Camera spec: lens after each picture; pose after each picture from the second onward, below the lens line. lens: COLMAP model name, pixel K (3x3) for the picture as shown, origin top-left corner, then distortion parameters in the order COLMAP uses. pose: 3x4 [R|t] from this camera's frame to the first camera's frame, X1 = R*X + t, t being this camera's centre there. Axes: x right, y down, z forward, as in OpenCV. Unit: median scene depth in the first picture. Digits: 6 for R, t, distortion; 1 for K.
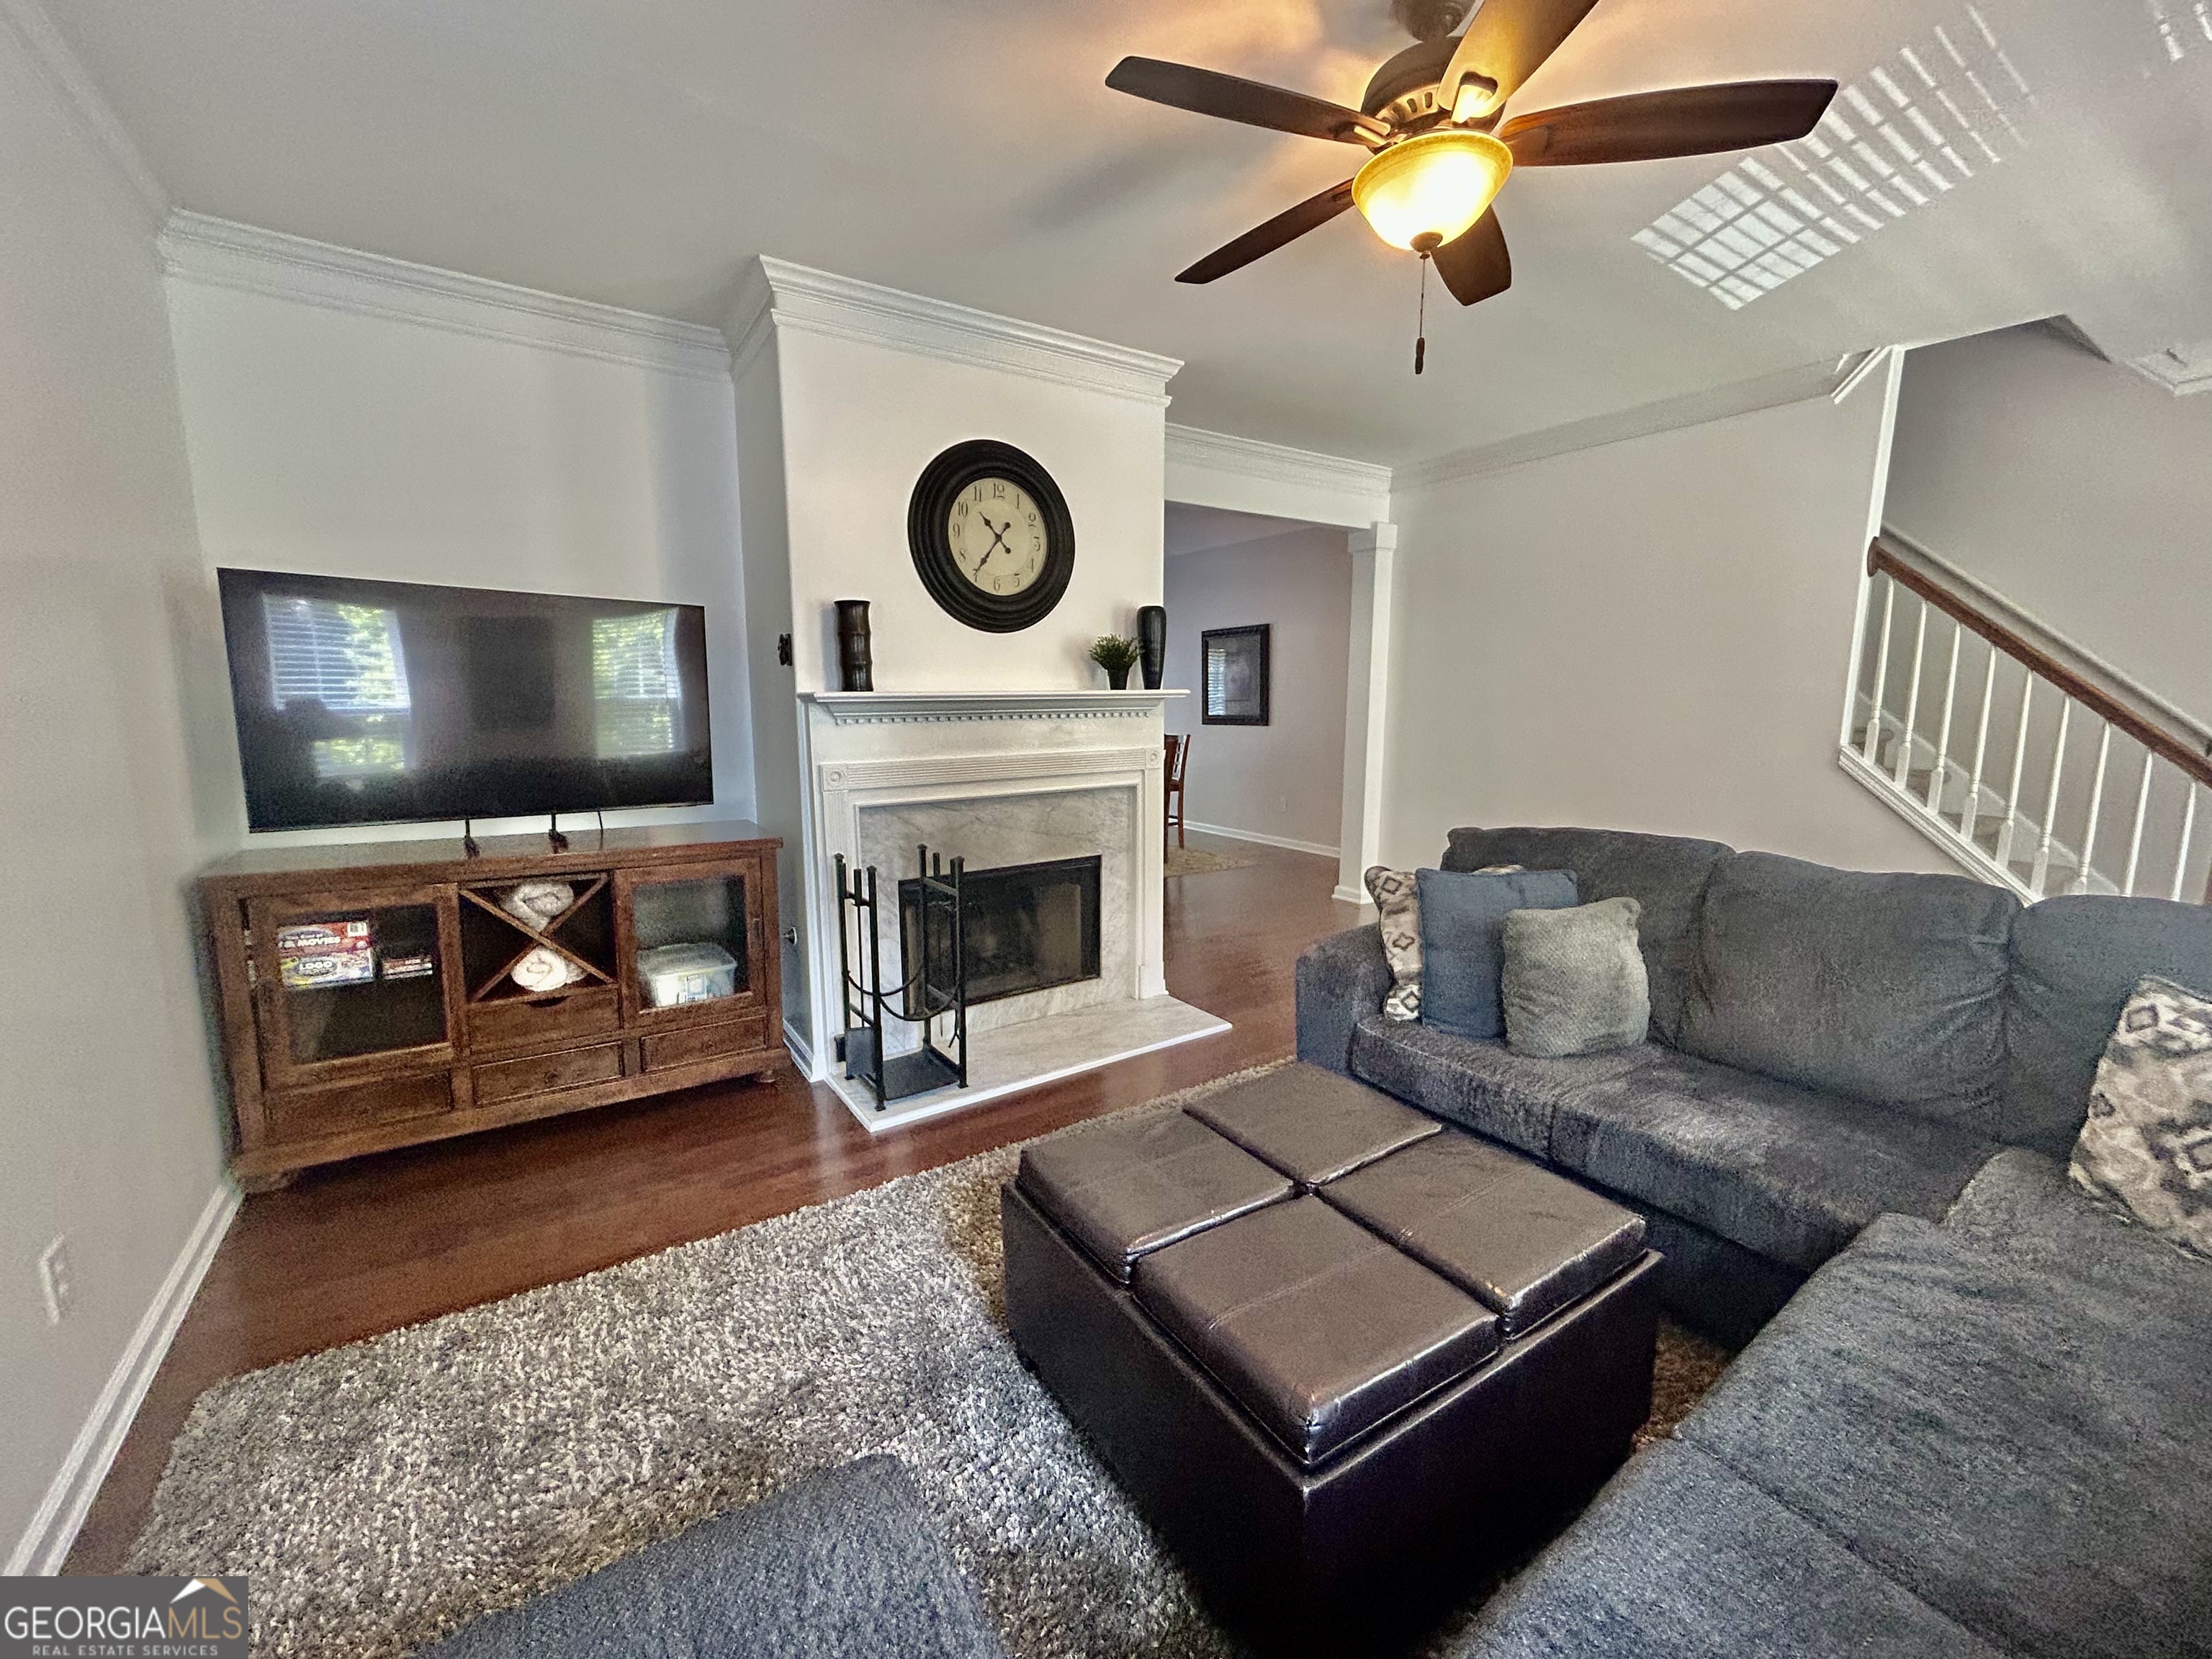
lens RADIAL K [[896.8, 0, 1108.9], [0, 896.8, 832.2], [0, 0, 1]] dist [0.000225, 0.000155]
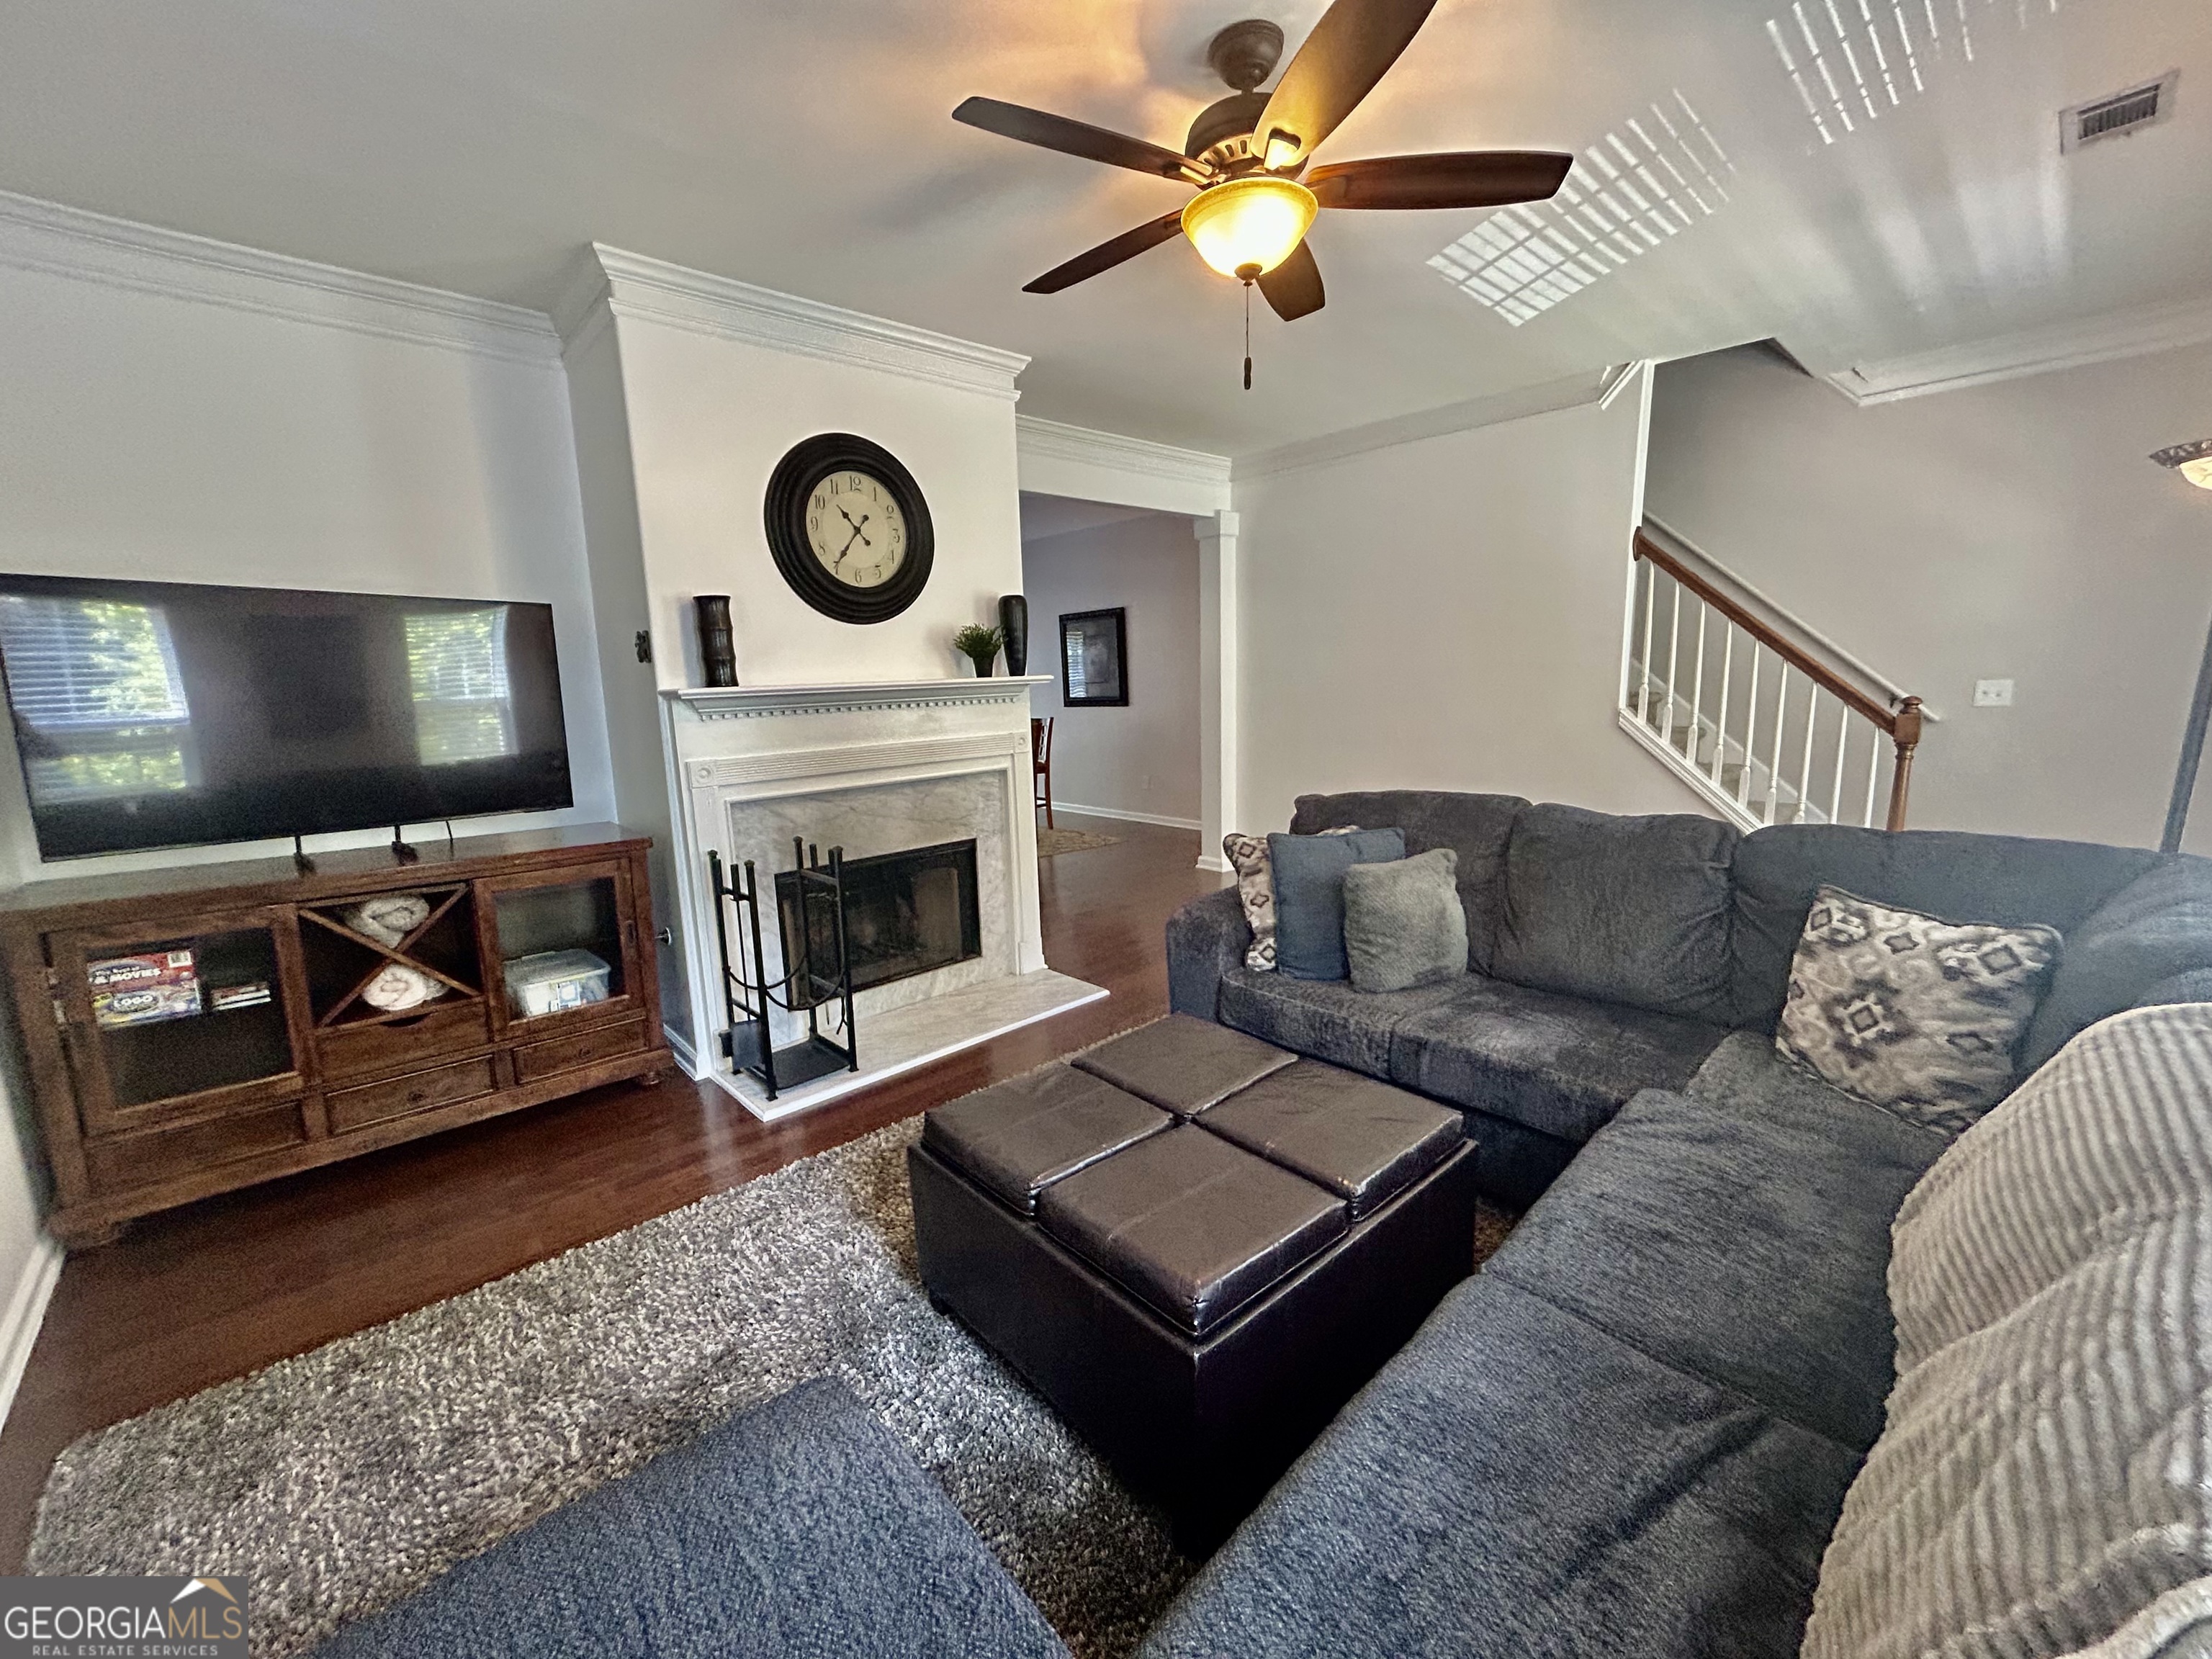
lens RADIAL K [[897.9, 0, 1111.8], [0, 897.9, 832.1], [0, 0, 1]] dist [-0.000310, -0.000168]
pose [[0.987036, -0.053447, 0.151339, -0.015318], [0.050481, 0.998452, 0.023371, 0.003357], [-0.152354, -0.015428, 0.988206, -0.067726]]
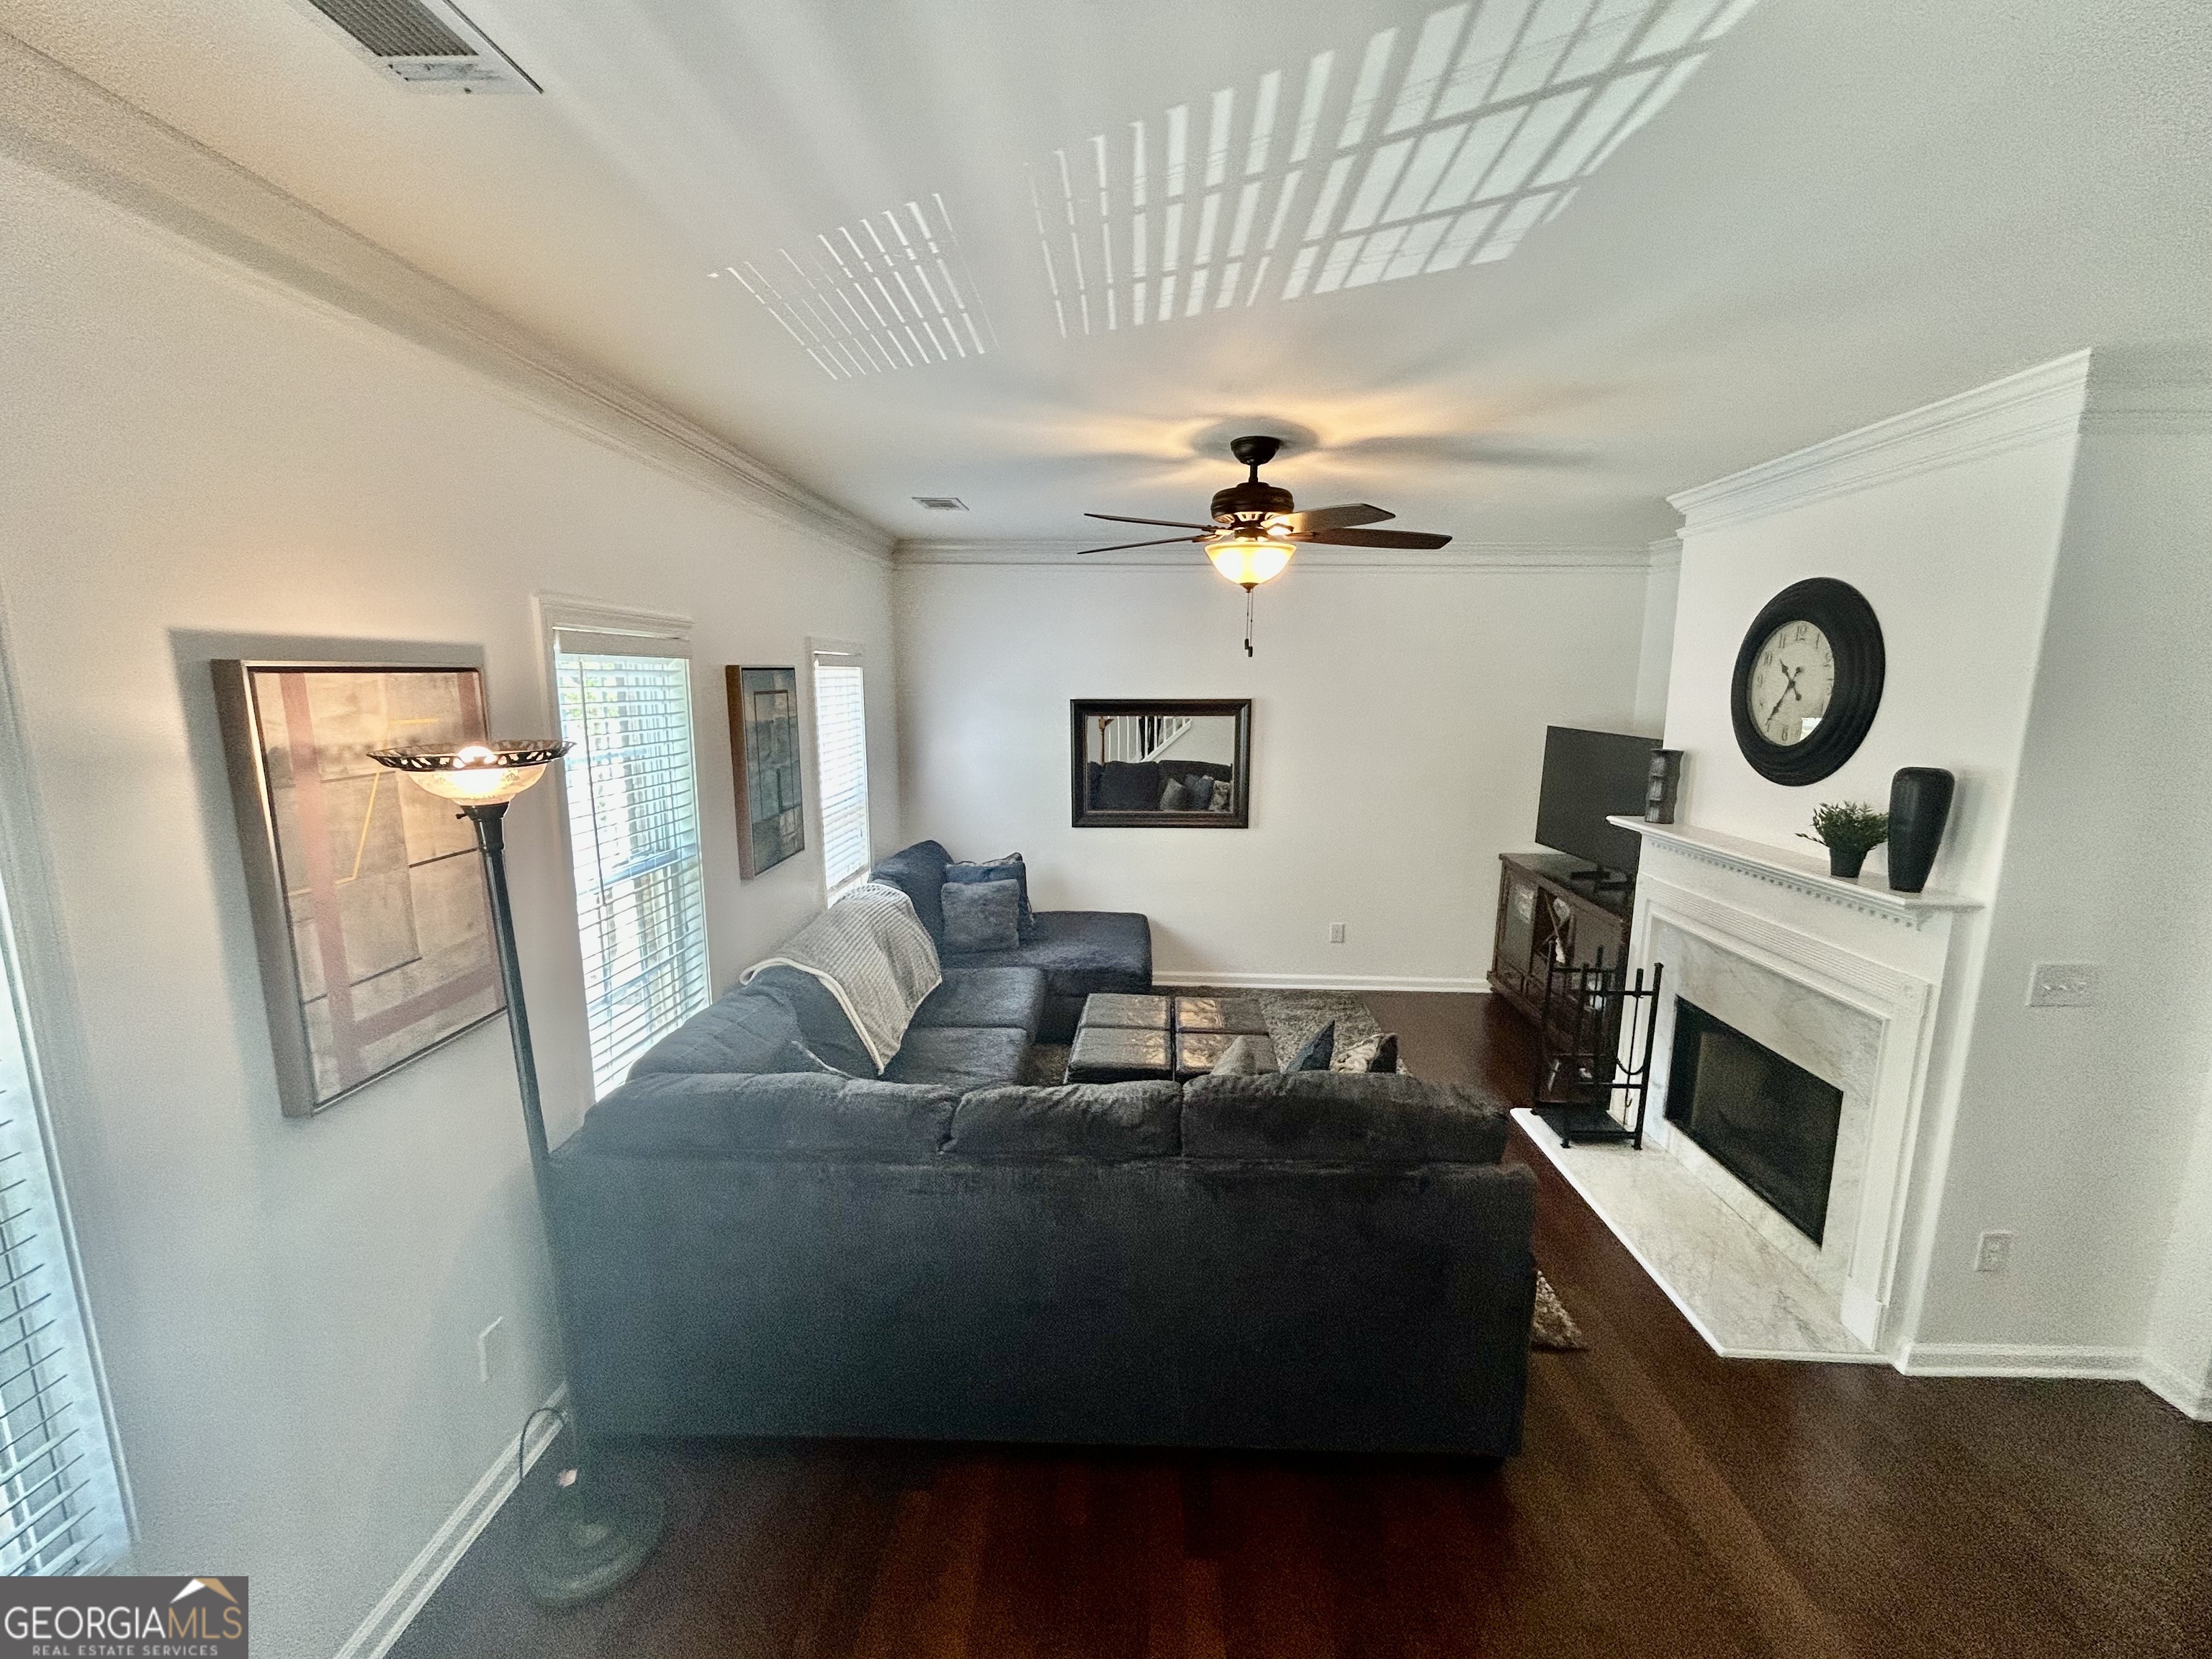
lens RADIAL K [[888.6, 0, 1106.0], [0, 888.6, 829.5], [0, 0, 1]] dist [0.000541, -0.000328]
pose [[-0.582719, 0.131978, -0.801886, 1.388197], [-0.134779, 0.957366, 0.255510, -0.439447], [0.801420, 0.256968, -0.540087, 1.313429]]
